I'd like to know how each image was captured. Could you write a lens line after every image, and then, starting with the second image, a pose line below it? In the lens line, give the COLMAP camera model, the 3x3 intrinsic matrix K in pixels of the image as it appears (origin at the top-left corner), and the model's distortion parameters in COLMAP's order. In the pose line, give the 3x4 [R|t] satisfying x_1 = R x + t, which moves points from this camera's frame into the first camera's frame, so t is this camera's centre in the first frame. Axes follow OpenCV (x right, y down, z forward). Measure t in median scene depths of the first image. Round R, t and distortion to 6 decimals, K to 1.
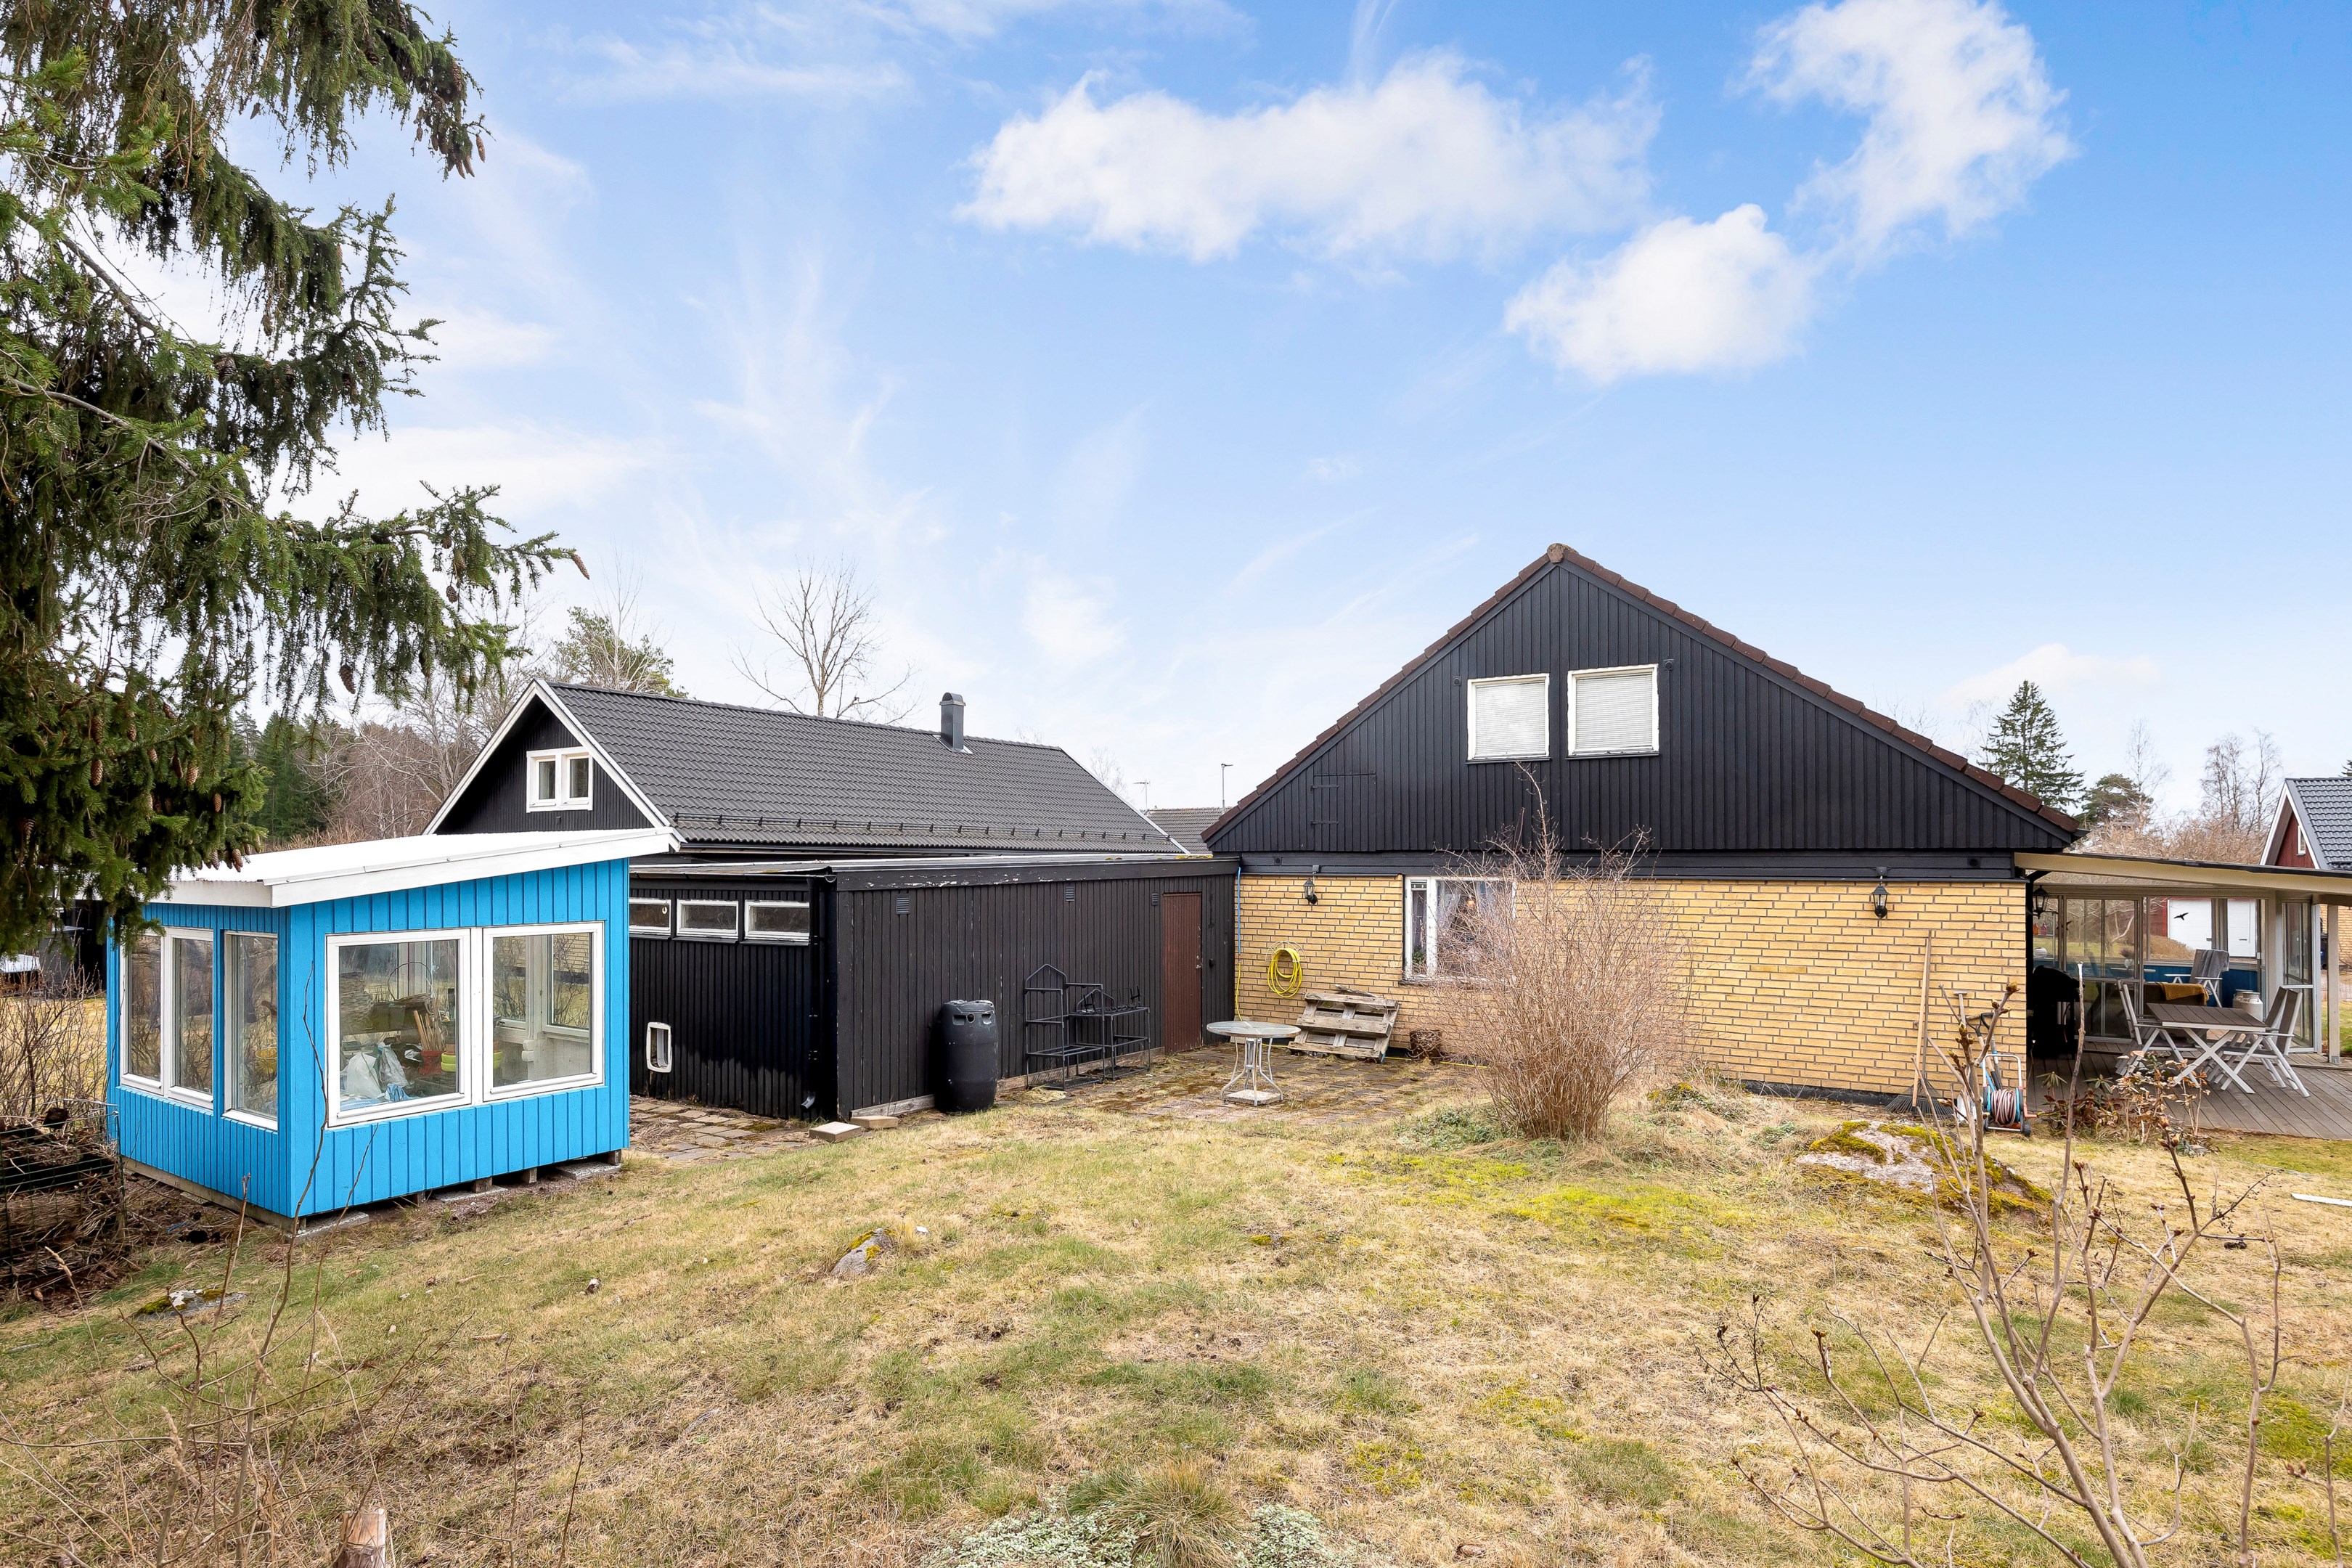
lens RADIAL K [[1264.0, 0, 1176.0], [0, 1264.0, 784.0], [0, 0, 1]] dist [0.047514, -0.030618]
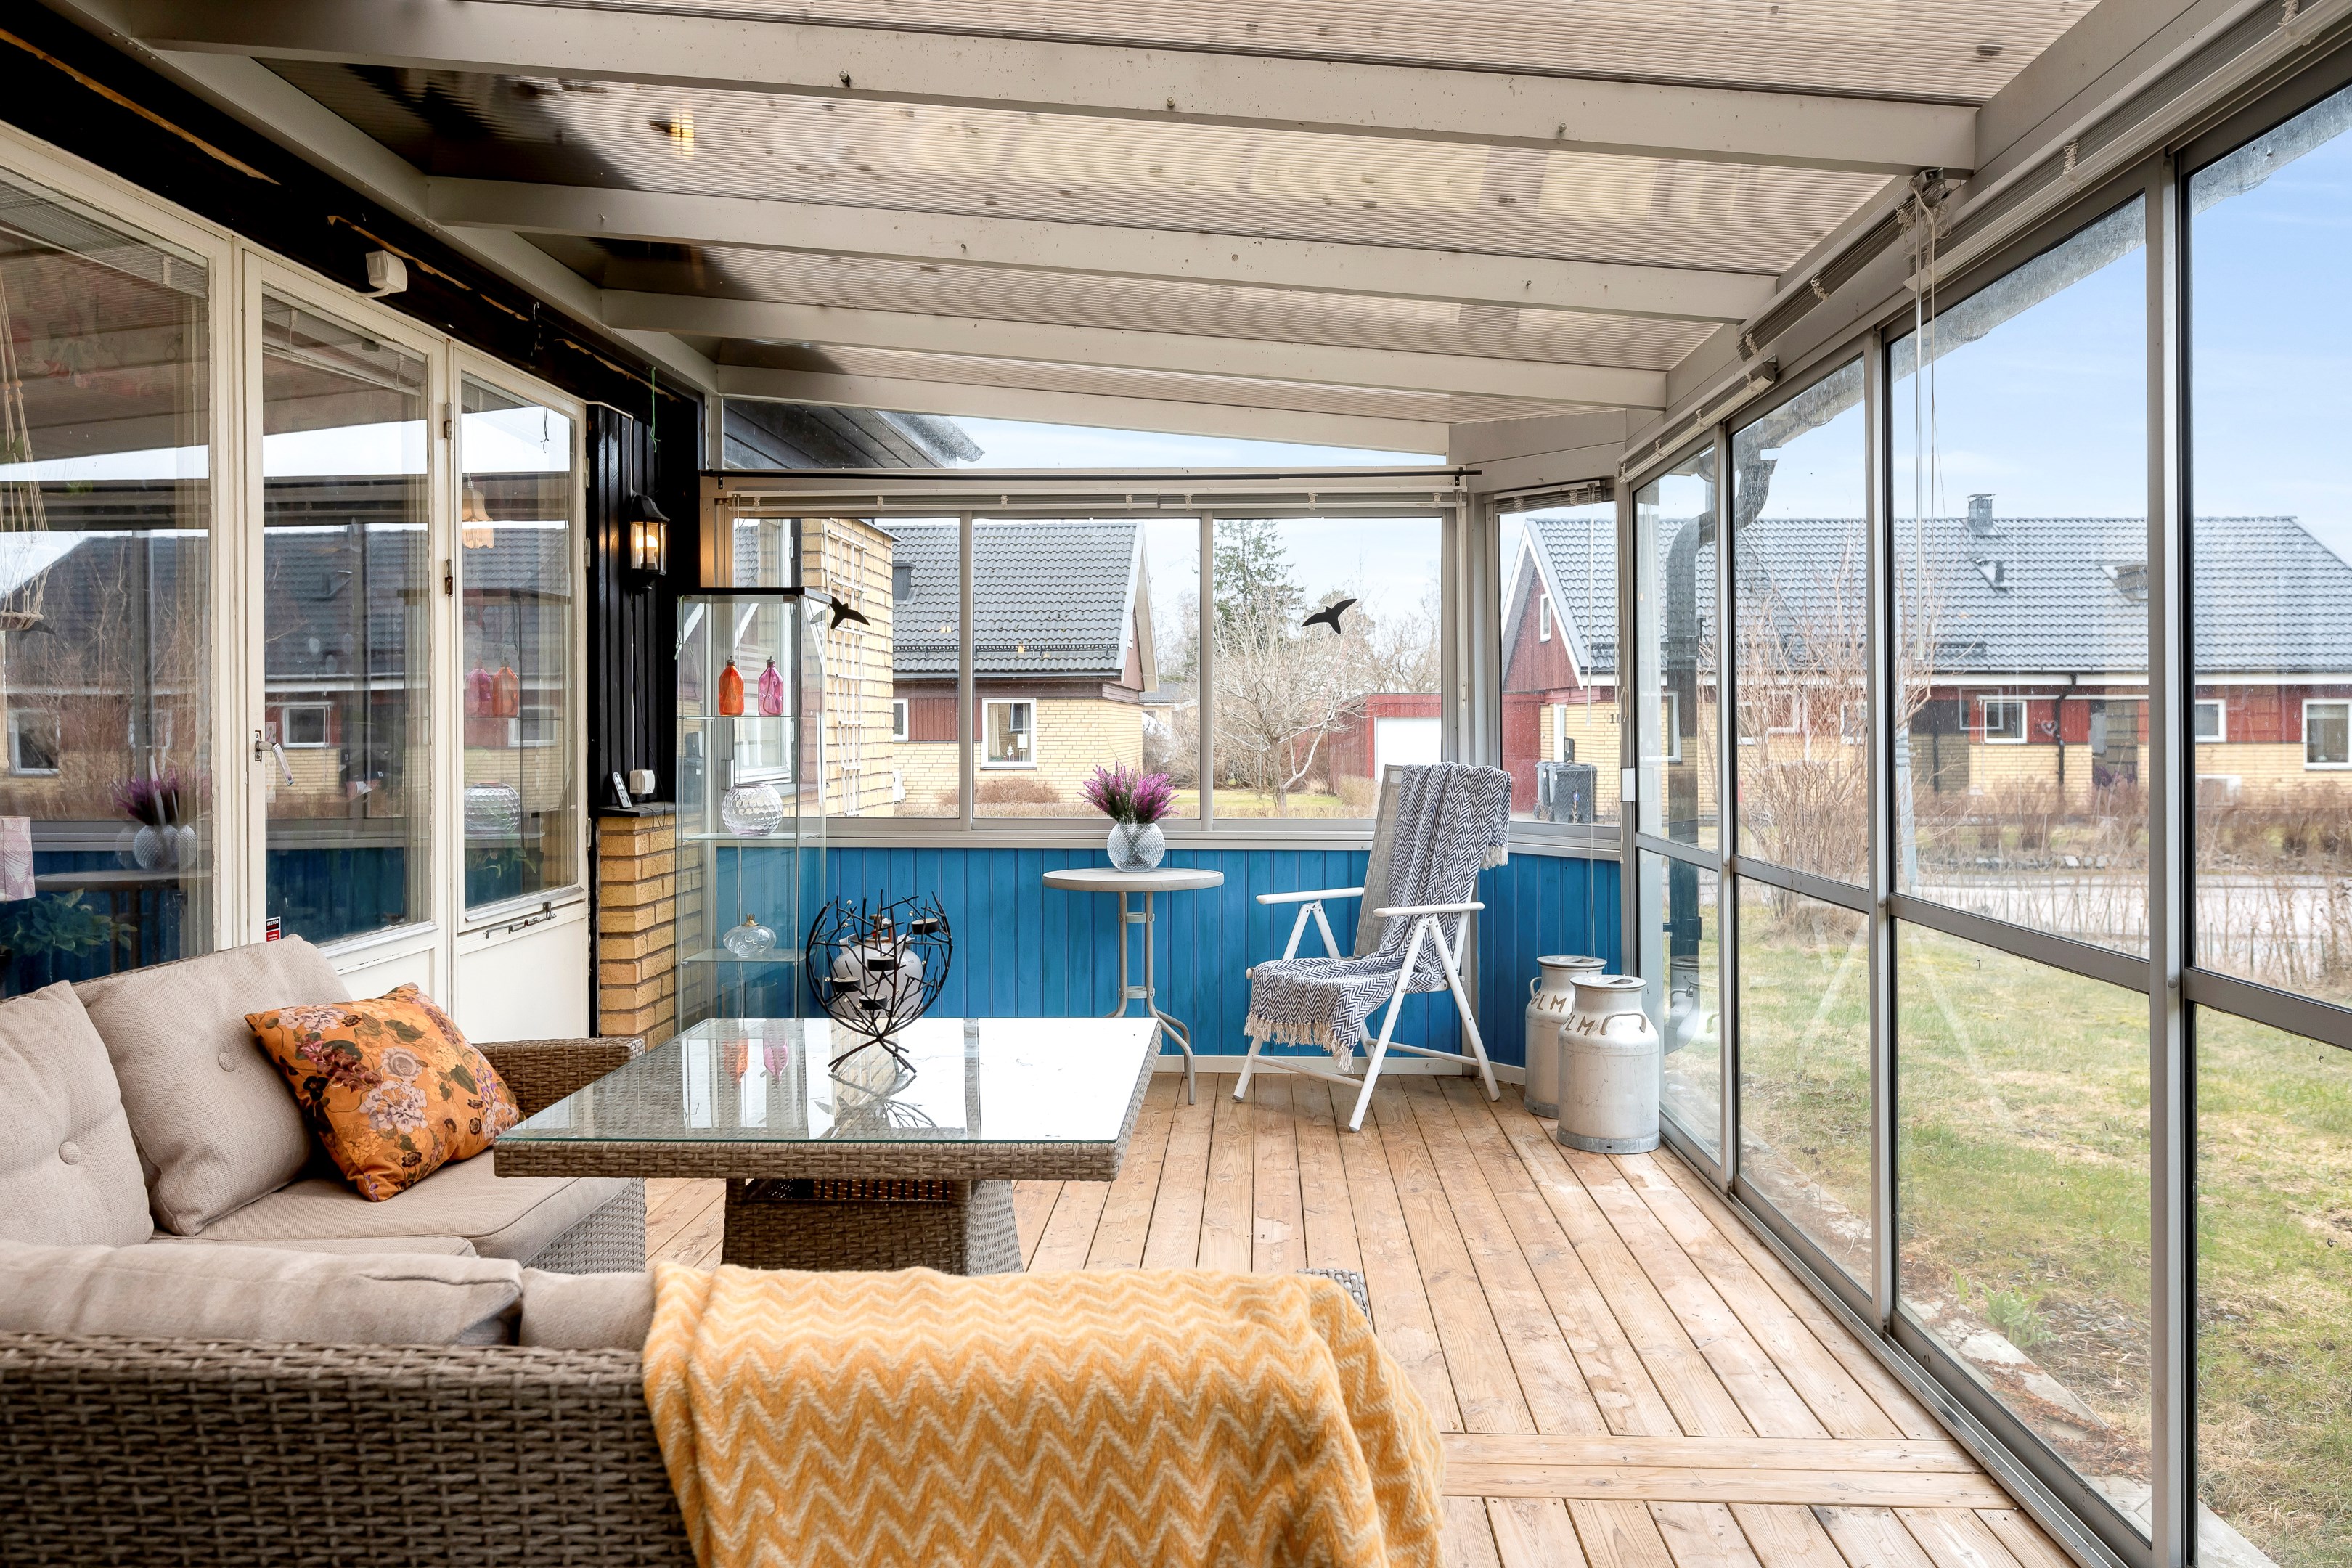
lens RADIAL K [[1666.1, 0, 1179.8], [0, 1666.1, 730.5], [0, 0, 1]] dist [0.021751, -0.000562]
pose [[0.862015, -0.007995, 0.506820, 0.879936], [-0.026423, 0.997808, 0.060680, 0.153179], [-0.506193, -0.065698, 0.859914, 1.092960]]
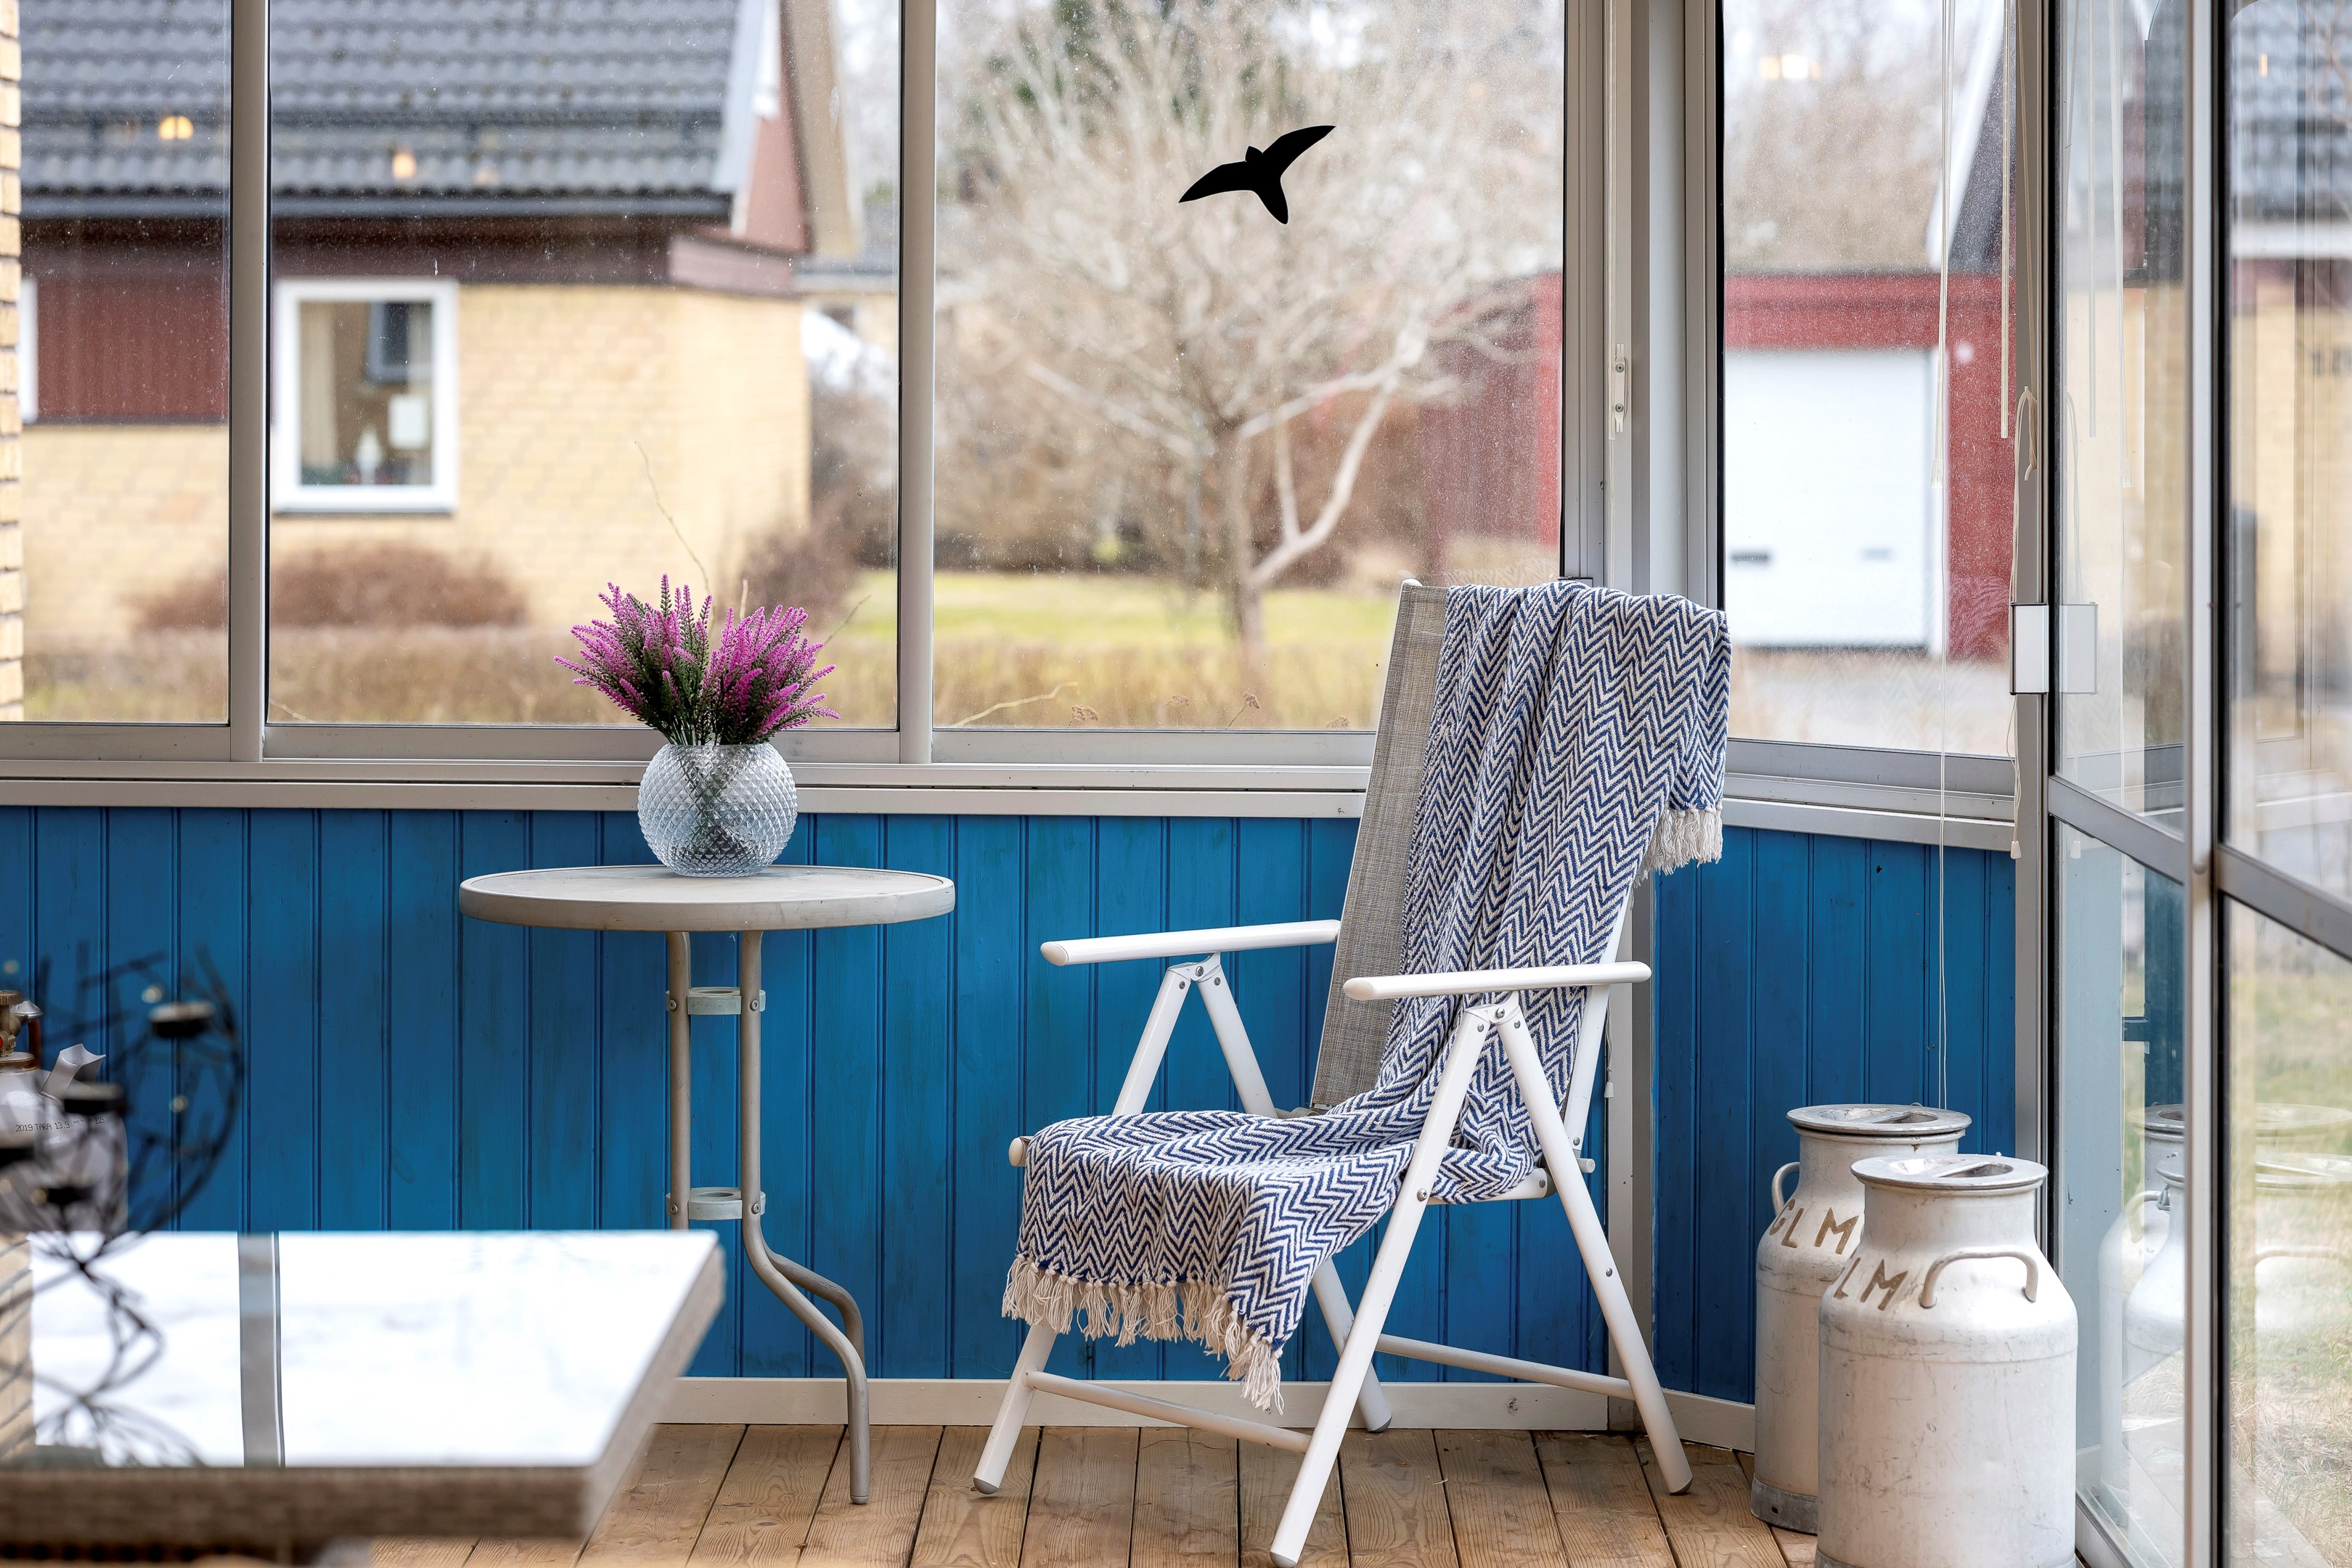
lens RADIAL K [[5654.9, 0, 1174.8], [0, 5654.9, 508.4], [0, 0, 1]] dist [0.017037, 0.786811]
pose [[0.841163, -0.016918, 0.540517, 0.846461], [-0.034518, 0.995793, 0.084886, 0.138894], [-0.539679, -0.090061, 0.837040, 1.020850]]
